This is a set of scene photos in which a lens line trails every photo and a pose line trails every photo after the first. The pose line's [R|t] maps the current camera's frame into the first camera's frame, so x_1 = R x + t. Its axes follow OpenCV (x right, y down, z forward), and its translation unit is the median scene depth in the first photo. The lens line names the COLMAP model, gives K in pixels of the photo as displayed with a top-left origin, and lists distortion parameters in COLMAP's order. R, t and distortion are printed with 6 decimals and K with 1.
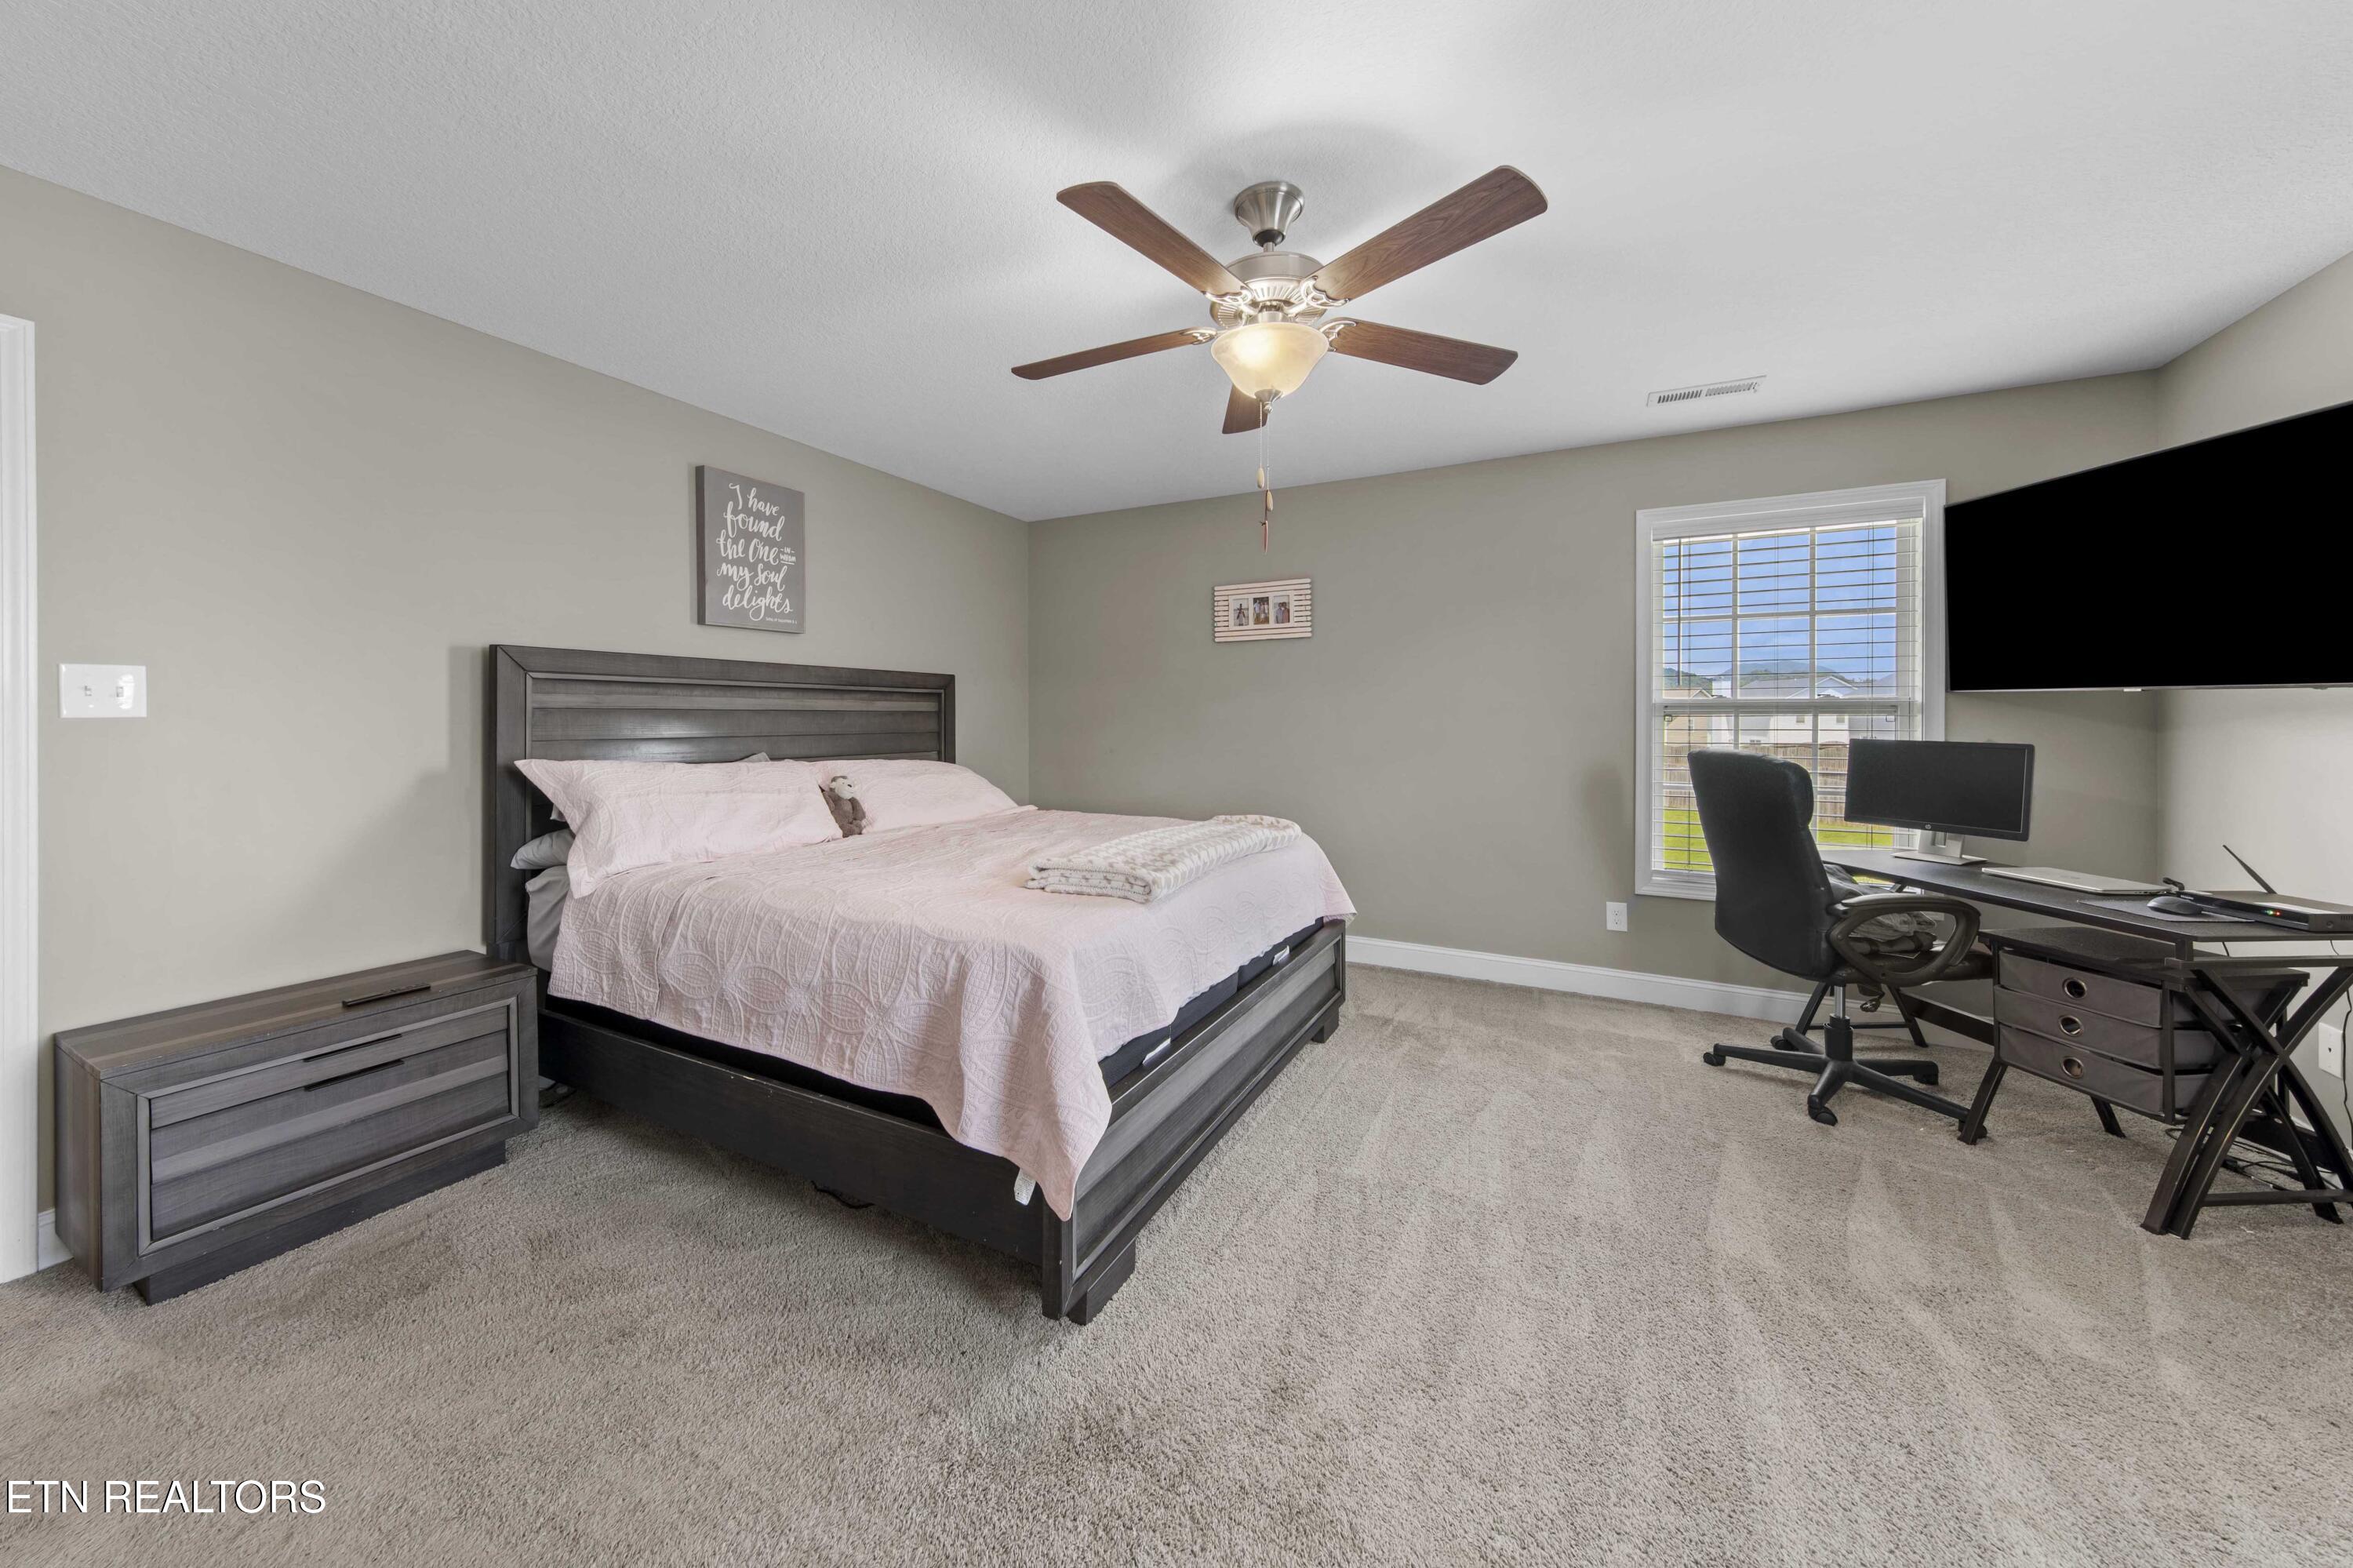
lens RADIAL K [[825.3, 0, 1144.2], [0, 825.3, 717.0], [0, 0, 1]] dist [-0.000265, -0.000024]
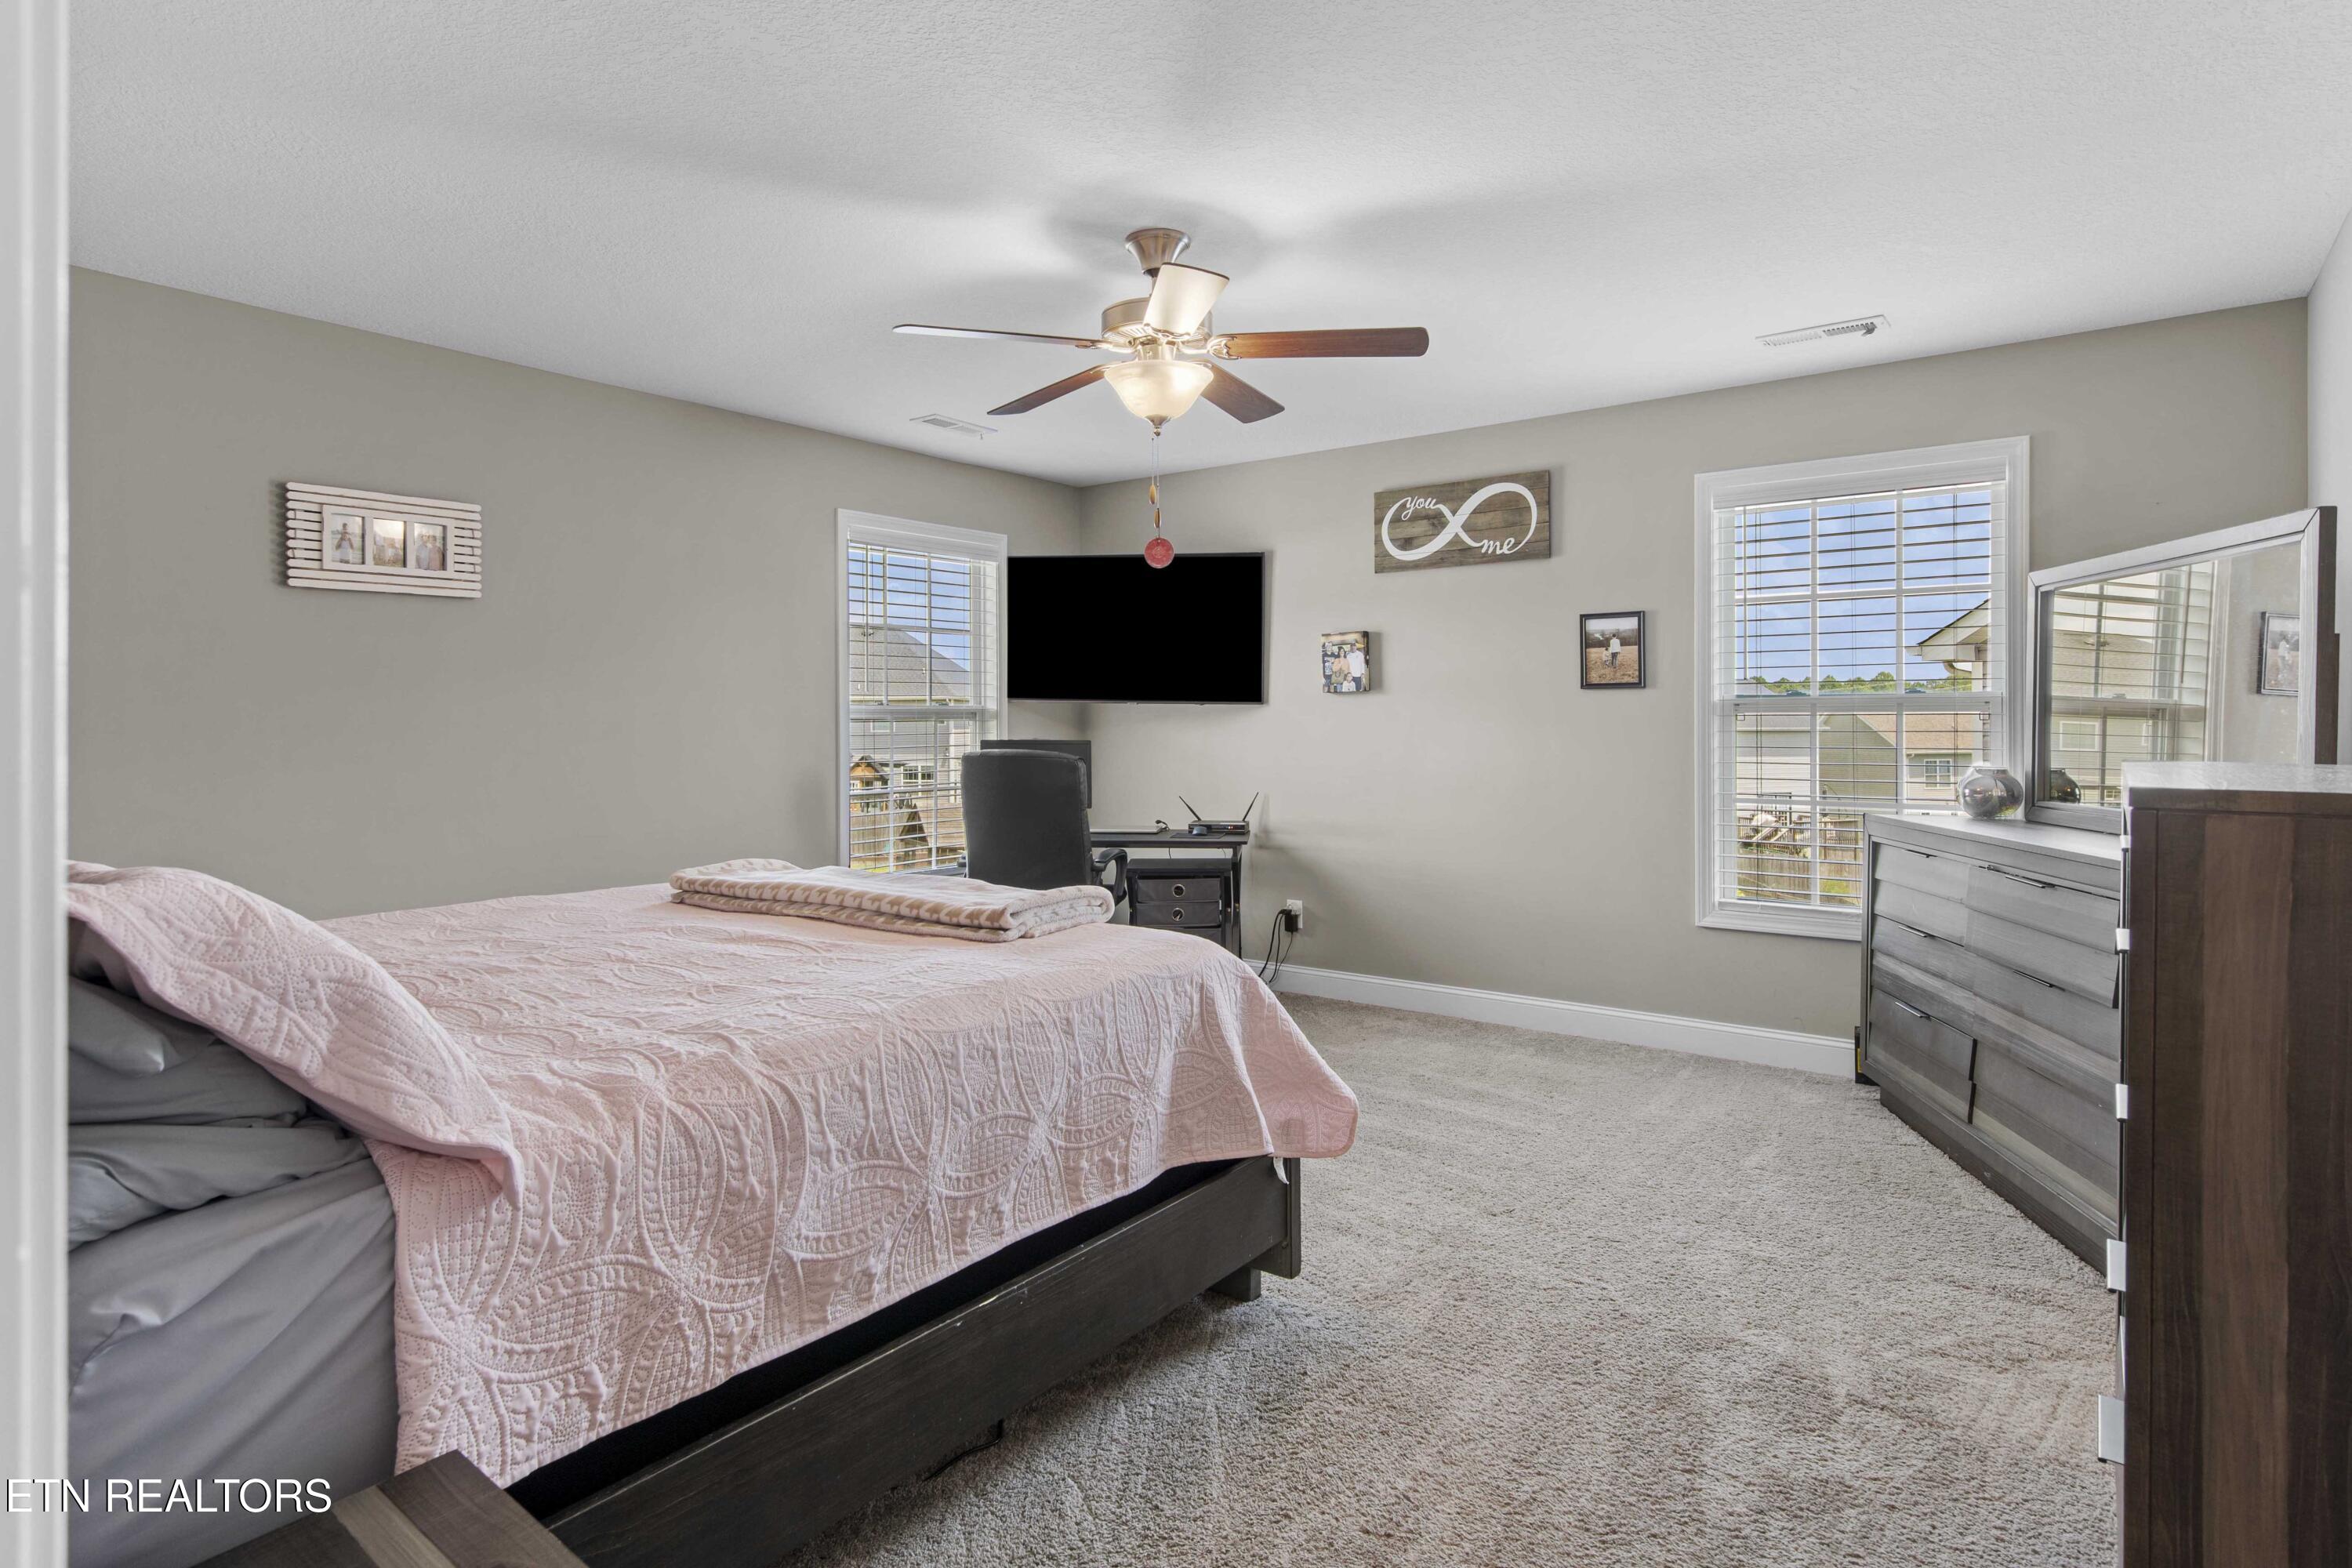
lens RADIAL K [[1246.4, 0, 1119.8], [0, 1246.4, 729.7], [0, 0, 1]] dist [0.003338, 0.000435]
pose [[0.188468, -0.008610, 0.982042, -1.175073], [0.004358, 0.999959, 0.007931, -0.002287], [-0.982070, 0.002785, 0.188498, 0.613333]]
